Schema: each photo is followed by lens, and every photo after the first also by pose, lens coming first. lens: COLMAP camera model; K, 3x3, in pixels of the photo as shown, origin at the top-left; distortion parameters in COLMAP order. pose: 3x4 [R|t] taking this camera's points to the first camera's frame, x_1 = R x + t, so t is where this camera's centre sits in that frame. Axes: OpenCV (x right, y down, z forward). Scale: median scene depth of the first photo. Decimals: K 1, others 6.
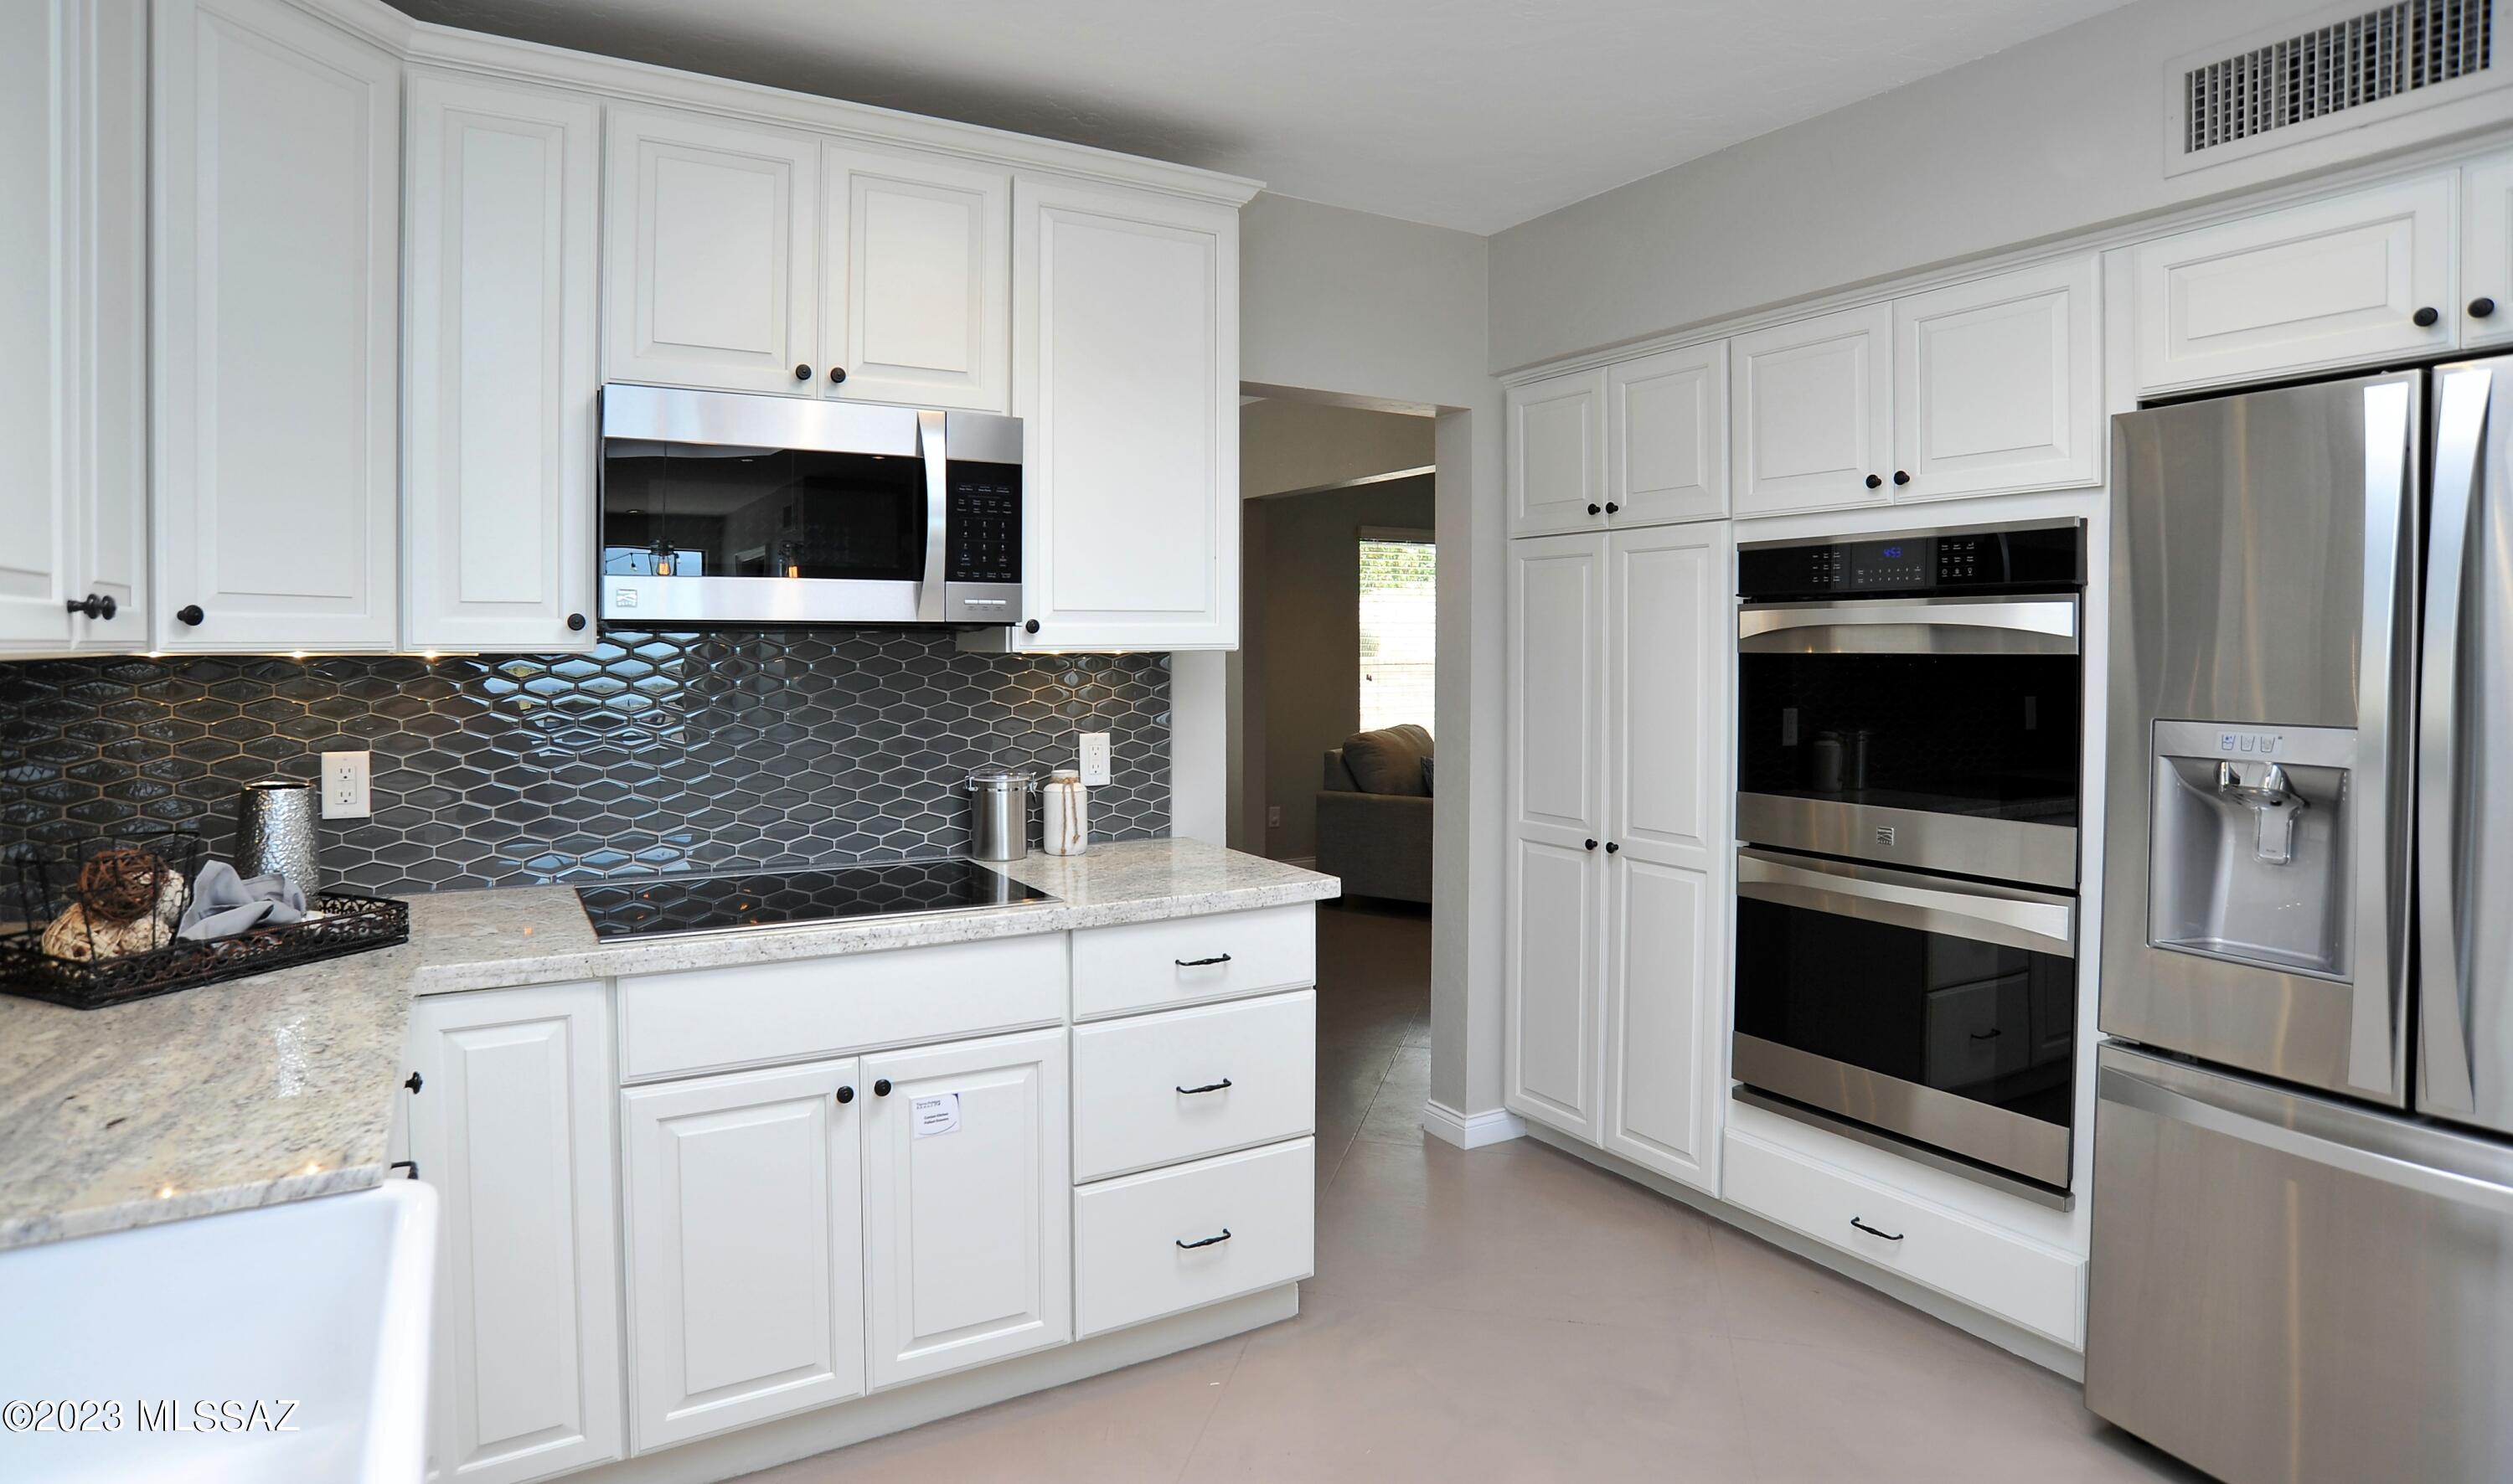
lens RADIAL K [[1361.8, 0, 1238.2], [0, 1361.8, 669.0], [0, 0, 1]] dist [-0.105887, 0.053683]
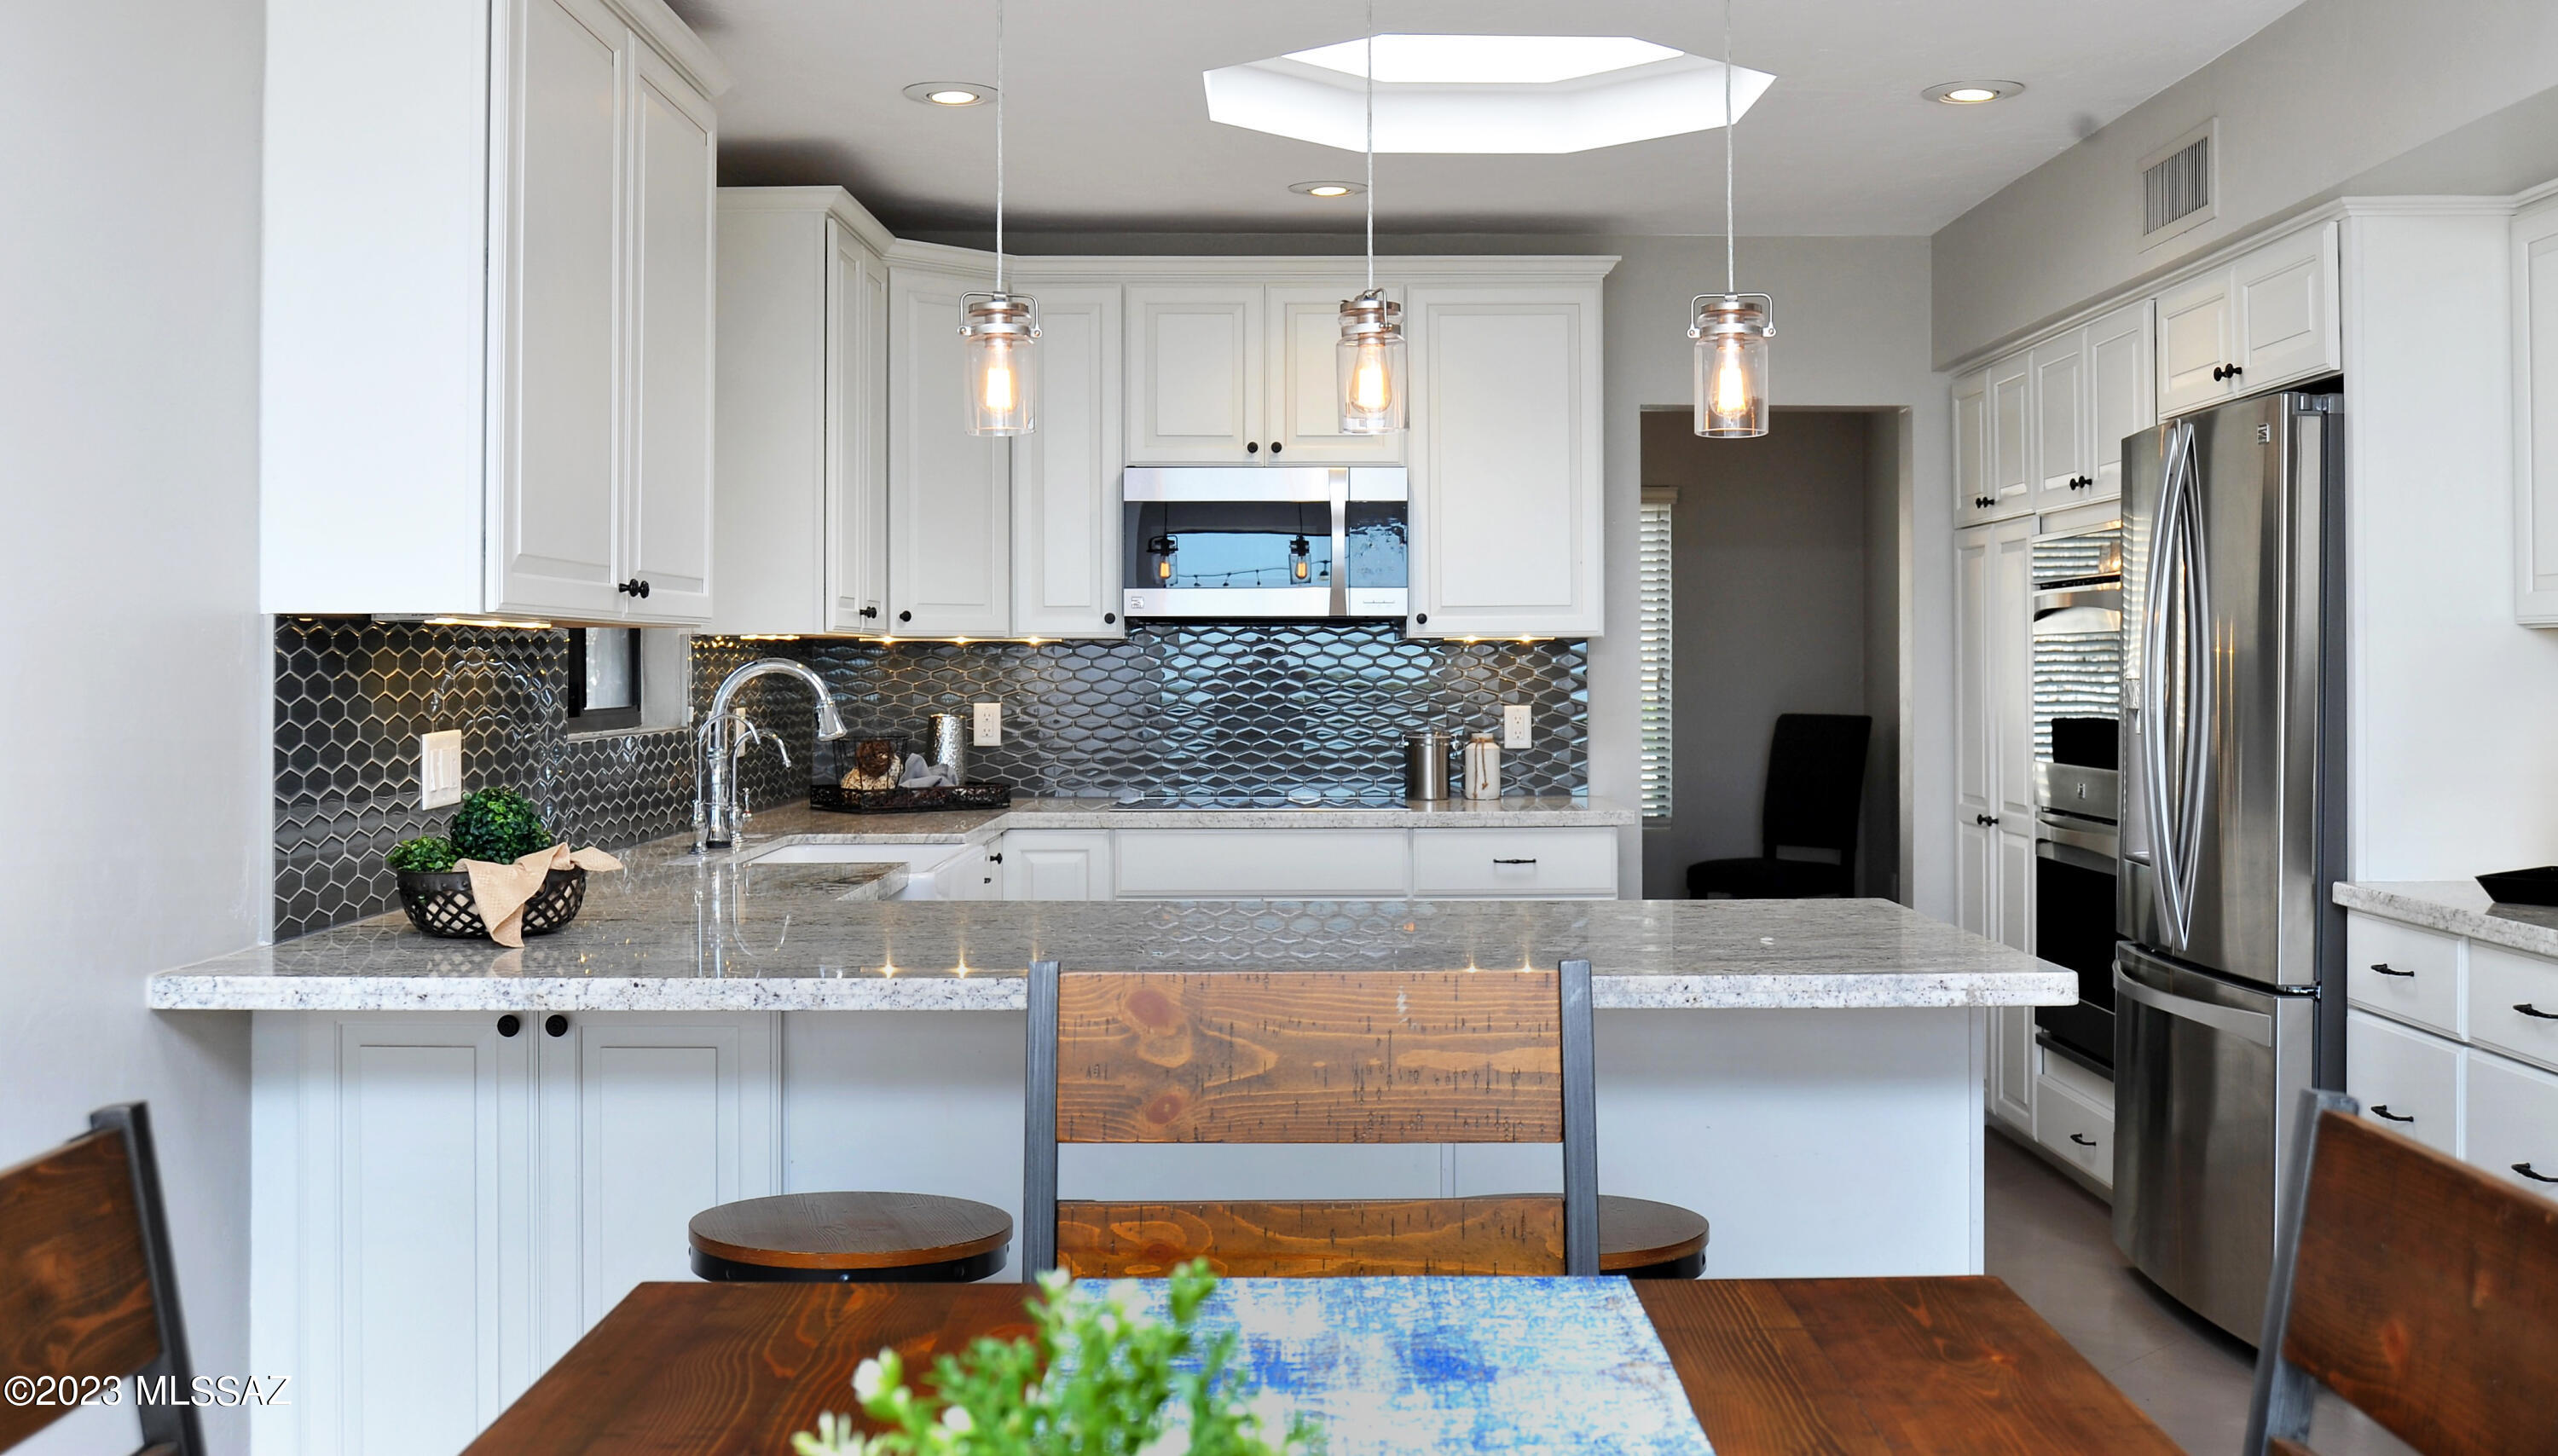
lens RADIAL K [[2507.1, 0, 1273.3], [0, 2507.1, 621.5], [0, 0, 1]] dist [-0.048166, -0.011719]
pose [[0.864217, -0.011572, -0.502986, 1.092353], [-0.005612, 0.999452, -0.032636, 0.060425], [0.503088, 0.031027, 0.863678, -1.378295]]
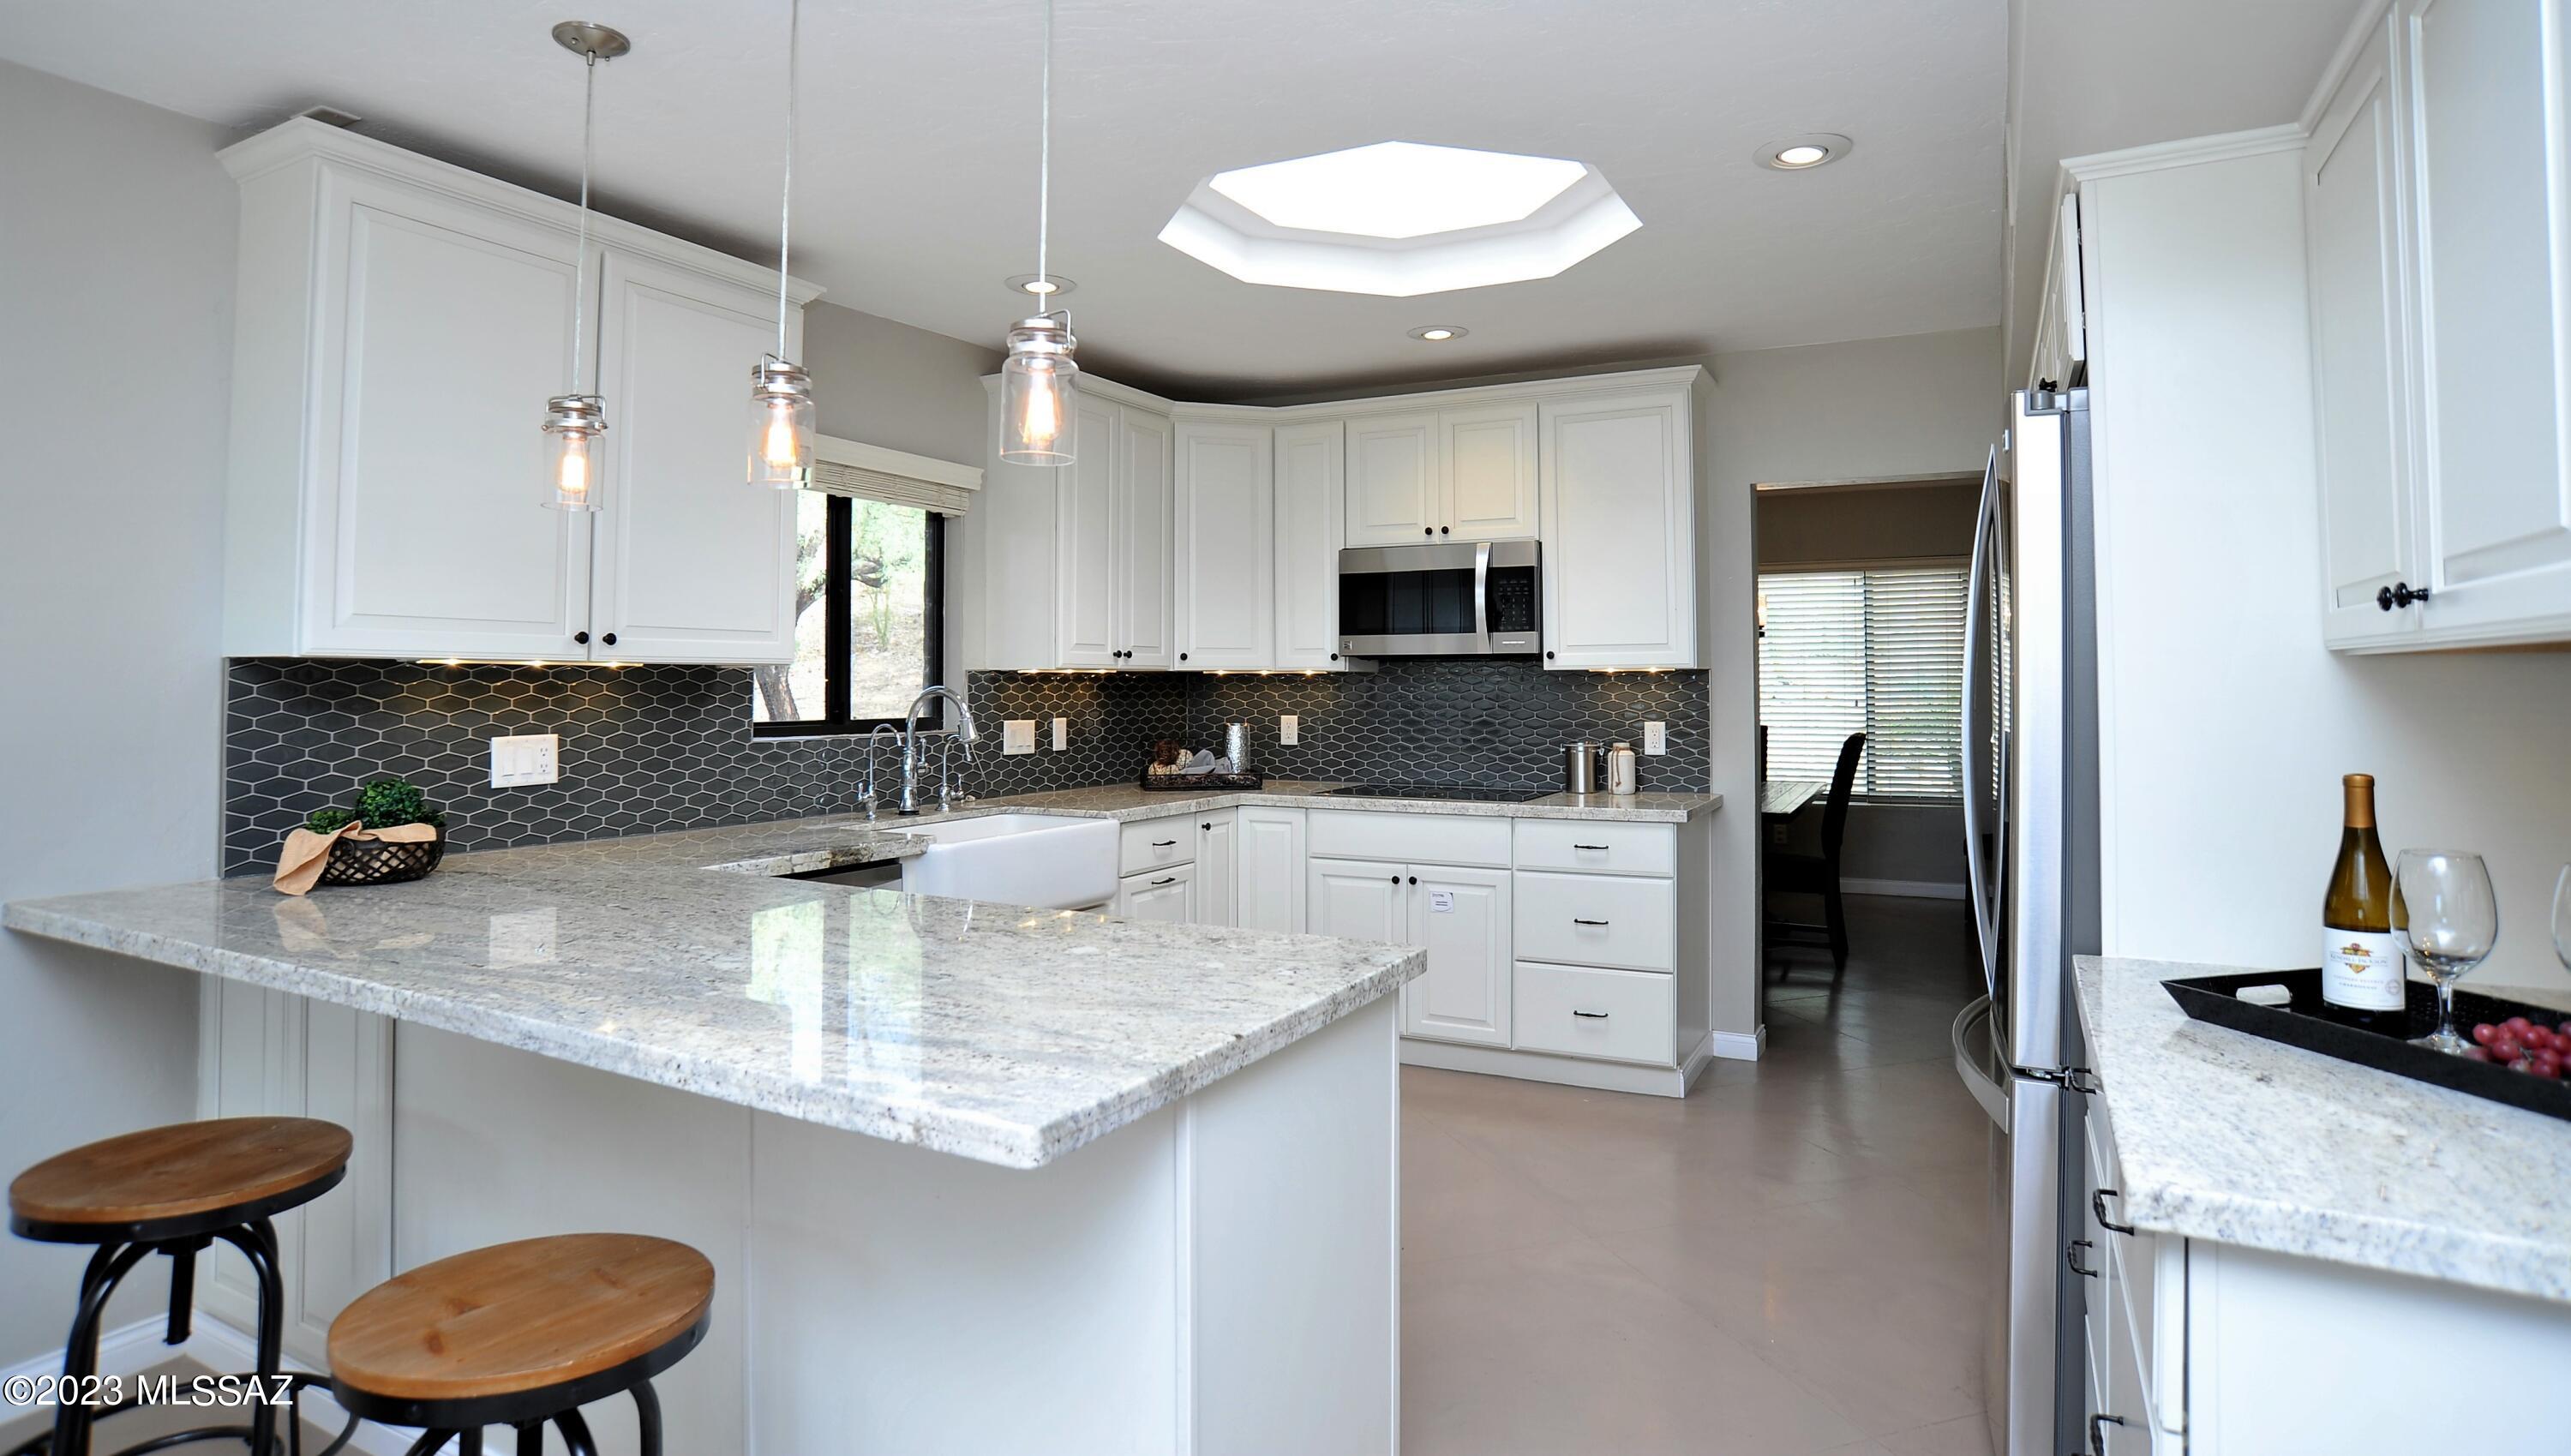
lens RADIAL K [[1364.8, 0, 1282.1], [0, 1364.8, 629.4], [0, 0, 1]] dist [-0.051723, 0.000647]
pose [[0.536859, -0.034364, -0.842972, 1.298444], [-0.013739, 0.998682, -0.049461, 0.030951], [0.843560, 0.038135, 0.535679, -0.281742]]
